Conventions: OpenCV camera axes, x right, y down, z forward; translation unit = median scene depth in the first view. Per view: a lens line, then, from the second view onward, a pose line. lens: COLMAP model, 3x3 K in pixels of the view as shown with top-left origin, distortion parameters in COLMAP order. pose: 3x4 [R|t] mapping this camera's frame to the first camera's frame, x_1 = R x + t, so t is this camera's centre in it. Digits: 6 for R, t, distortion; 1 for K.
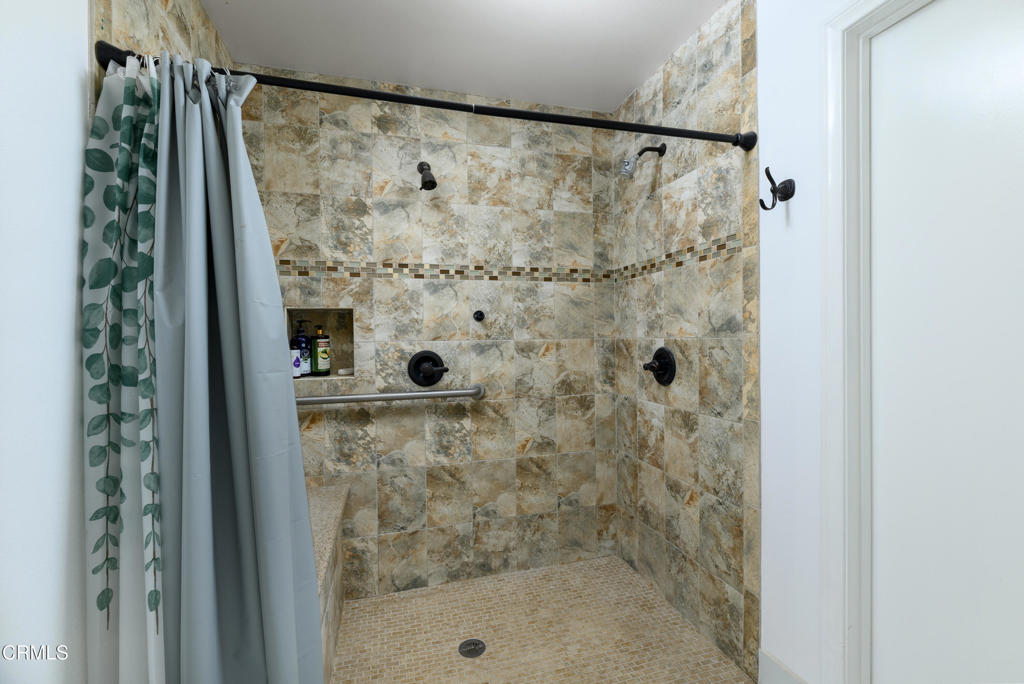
lens RADIAL K [[438.4, 0, 517.6], [0, 438.4, 341.6], [0, 0, 1]] dist [0.021207, 0.001577]
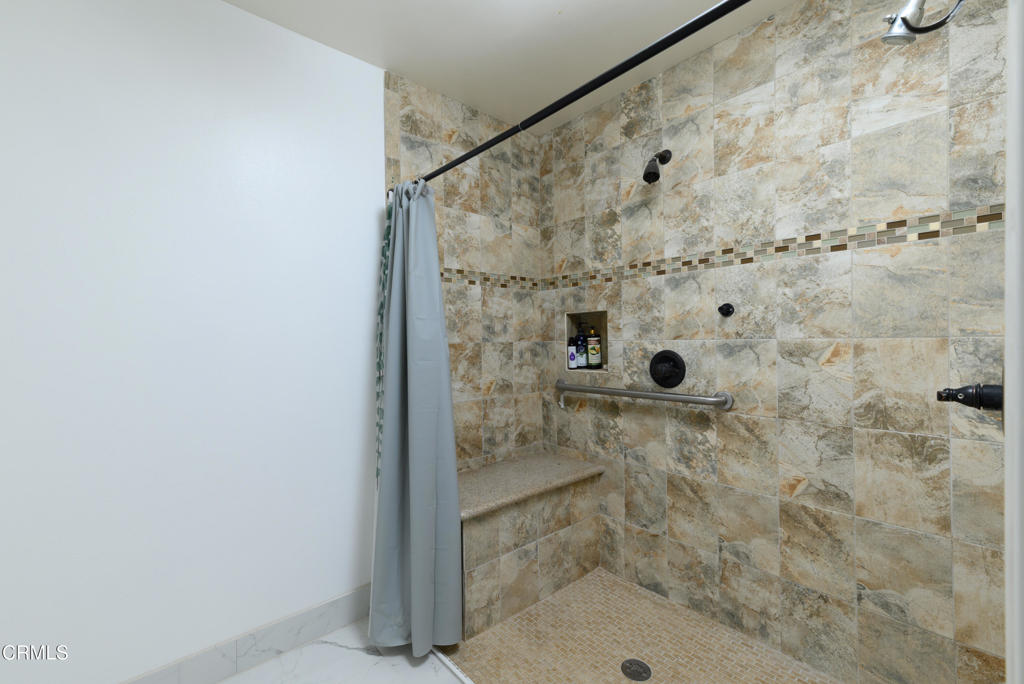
lens RADIAL K [[438.4, 0, 518.3], [0, 438.4, 344.8], [0, 0, 1]] dist [0.021207, 0.001577]
pose [[0.435994, 0.017619, -0.899777, 0.488654], [-0.001364, 0.999820, 0.018917, -0.008203], [0.899948, -0.007020, 0.435940, 0.290636]]
